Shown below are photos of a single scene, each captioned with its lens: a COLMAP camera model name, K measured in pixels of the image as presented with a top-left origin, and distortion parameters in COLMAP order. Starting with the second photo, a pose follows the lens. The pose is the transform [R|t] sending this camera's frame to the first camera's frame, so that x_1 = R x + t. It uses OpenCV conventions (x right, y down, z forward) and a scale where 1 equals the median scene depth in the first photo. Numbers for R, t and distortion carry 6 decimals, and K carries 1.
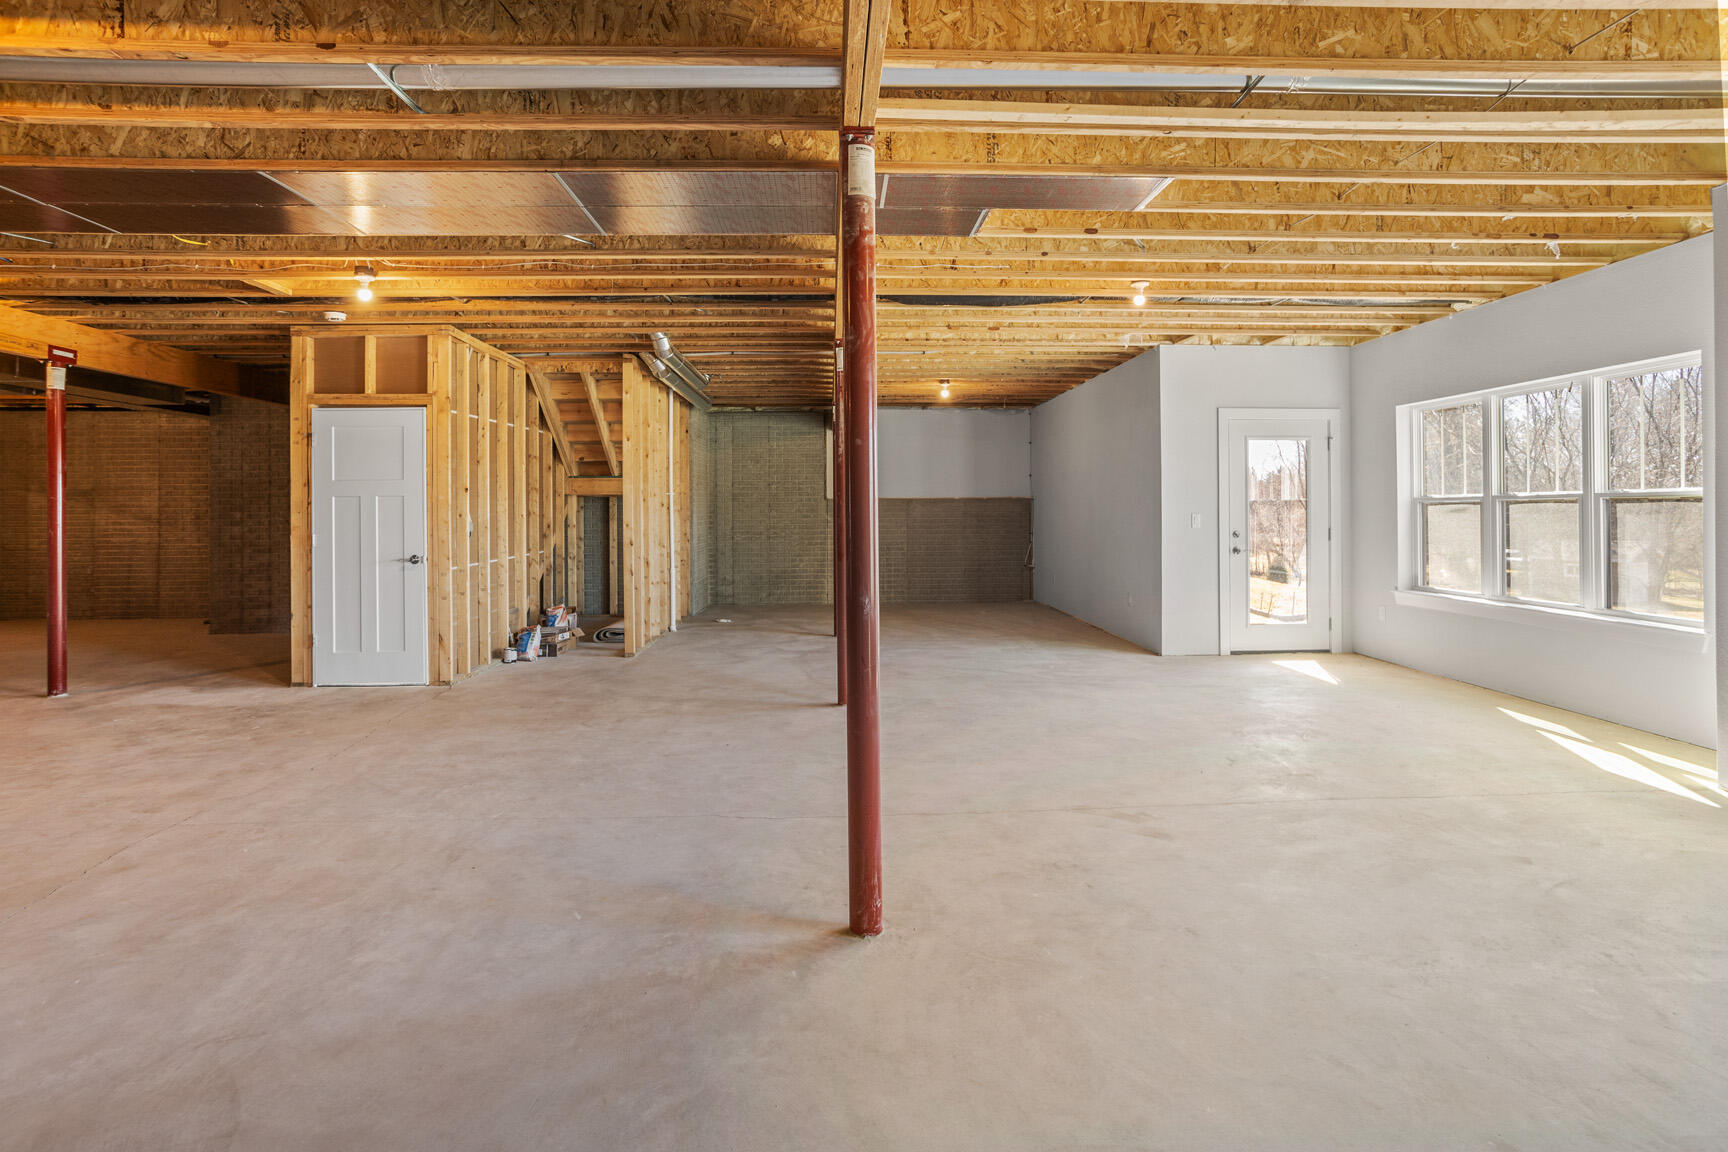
lens RADIAL K [[908.7, 0, 863.5], [0, 908.7, 512.3], [0, 0, 1]] dist [-0.000207, -0.000045]
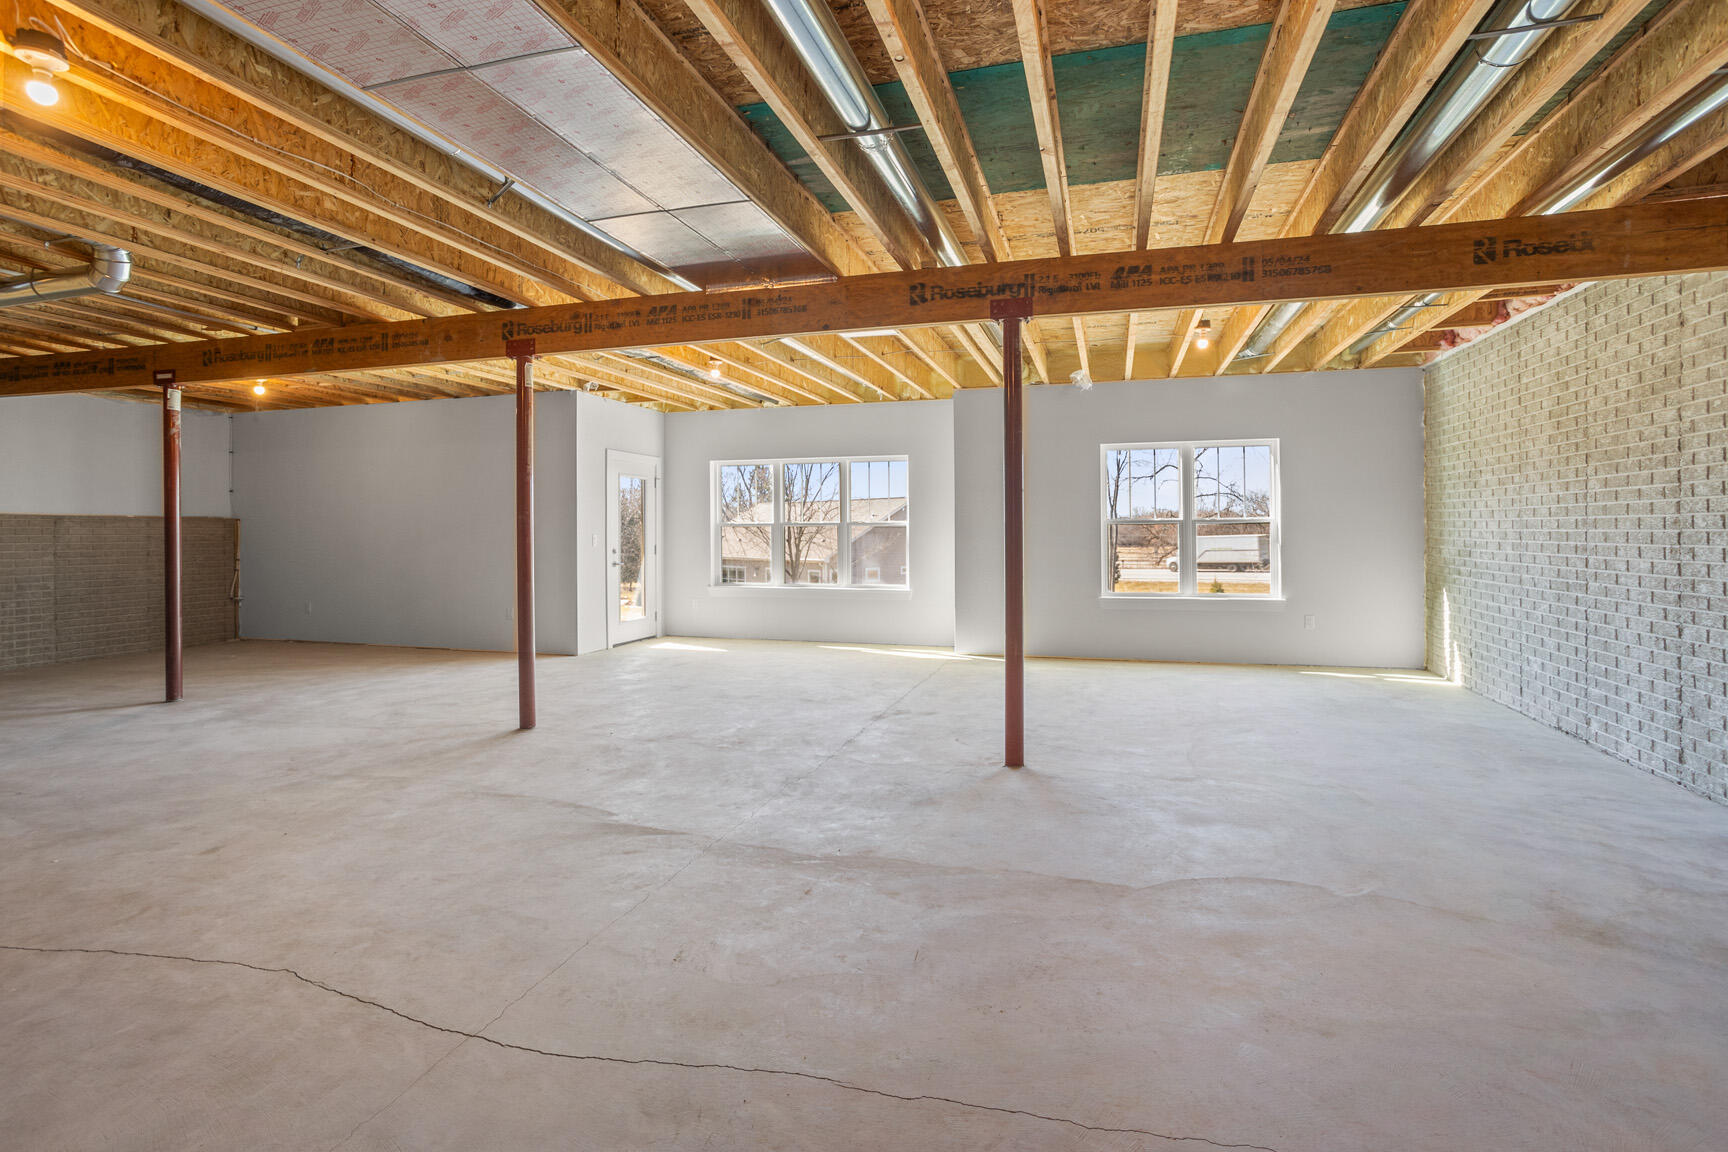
lens RADIAL K [[864.3, 0, 857.6], [0, 864.3, 540.1], [0, 0, 1]] dist [-0.000285, -0.000038]
pose [[0.322763, -0.008338, 0.946443, -0.607075], [0.003236, 0.999965, 0.007706, 0.000952], [-0.946474, 0.000575, 0.322778, 0.301651]]
